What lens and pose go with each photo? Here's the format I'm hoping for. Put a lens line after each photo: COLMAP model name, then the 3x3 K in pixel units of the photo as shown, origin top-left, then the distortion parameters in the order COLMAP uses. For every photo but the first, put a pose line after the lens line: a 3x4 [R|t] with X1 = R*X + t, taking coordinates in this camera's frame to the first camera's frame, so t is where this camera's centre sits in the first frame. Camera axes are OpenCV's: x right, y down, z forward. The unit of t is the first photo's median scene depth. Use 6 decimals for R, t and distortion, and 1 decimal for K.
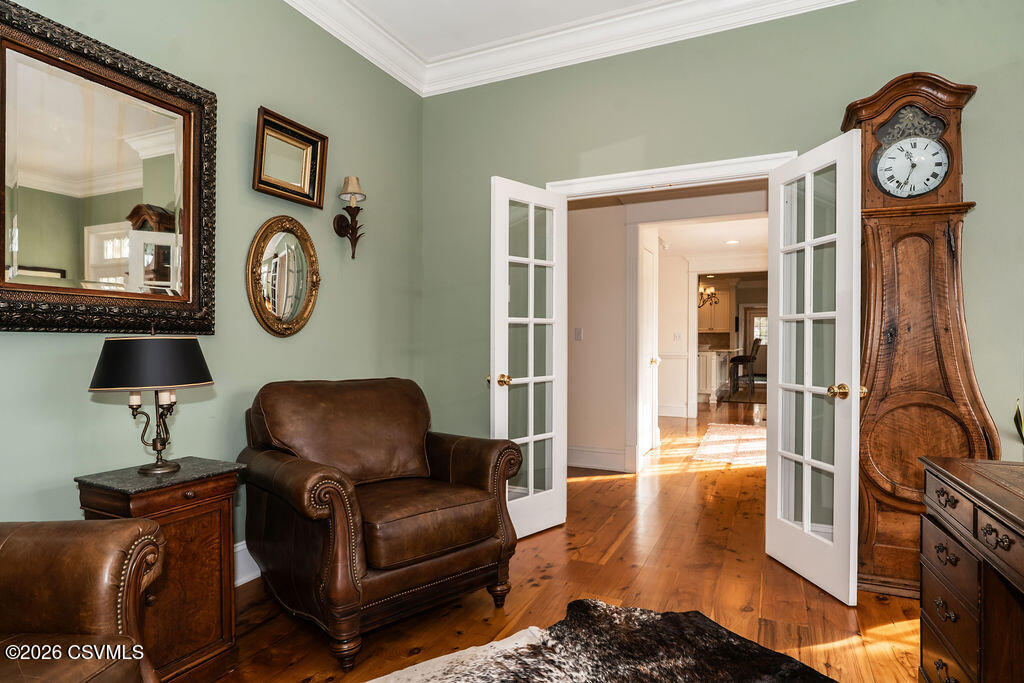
lens RADIAL K [[586.2, 0, 512.0], [0, 586.2, 341.5], [0, 0, 1]] dist [-0.001514, 0.000001]
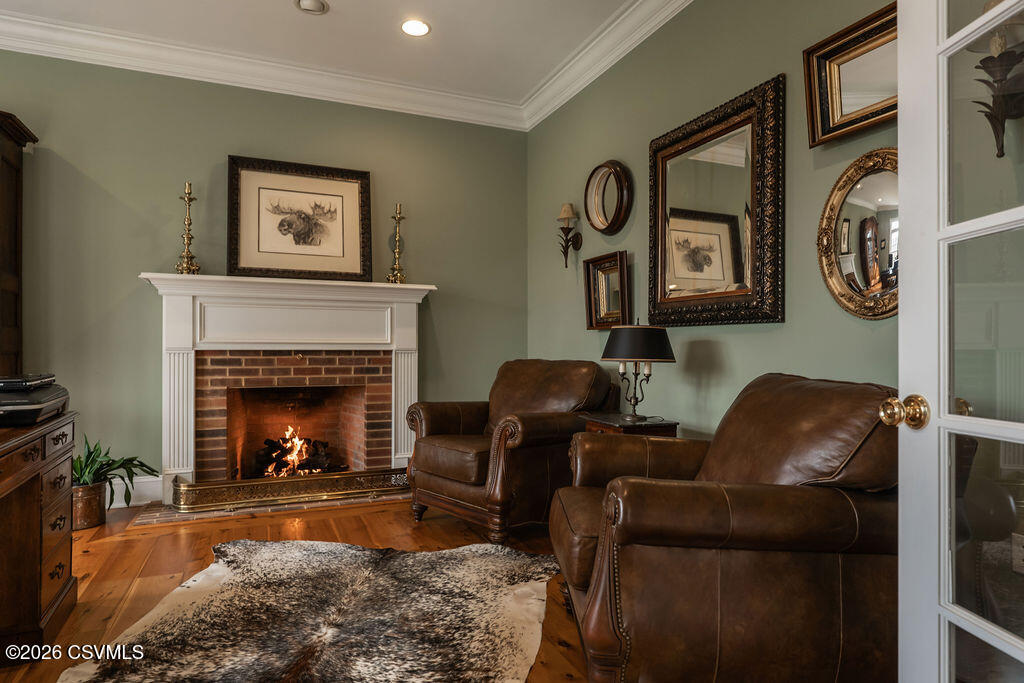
lens RADIAL K [[586.2, 0, 512.0], [0, 586.2, 341.5], [0, 0, 1]] dist [-0.001514, 0.000001]
pose [[-0.683231, -0.006123, -0.730177, 0.535917], [0.001002, 0.999956, -0.009323, 0.031878], [0.730202, -0.007101, -0.683195, 1.415482]]
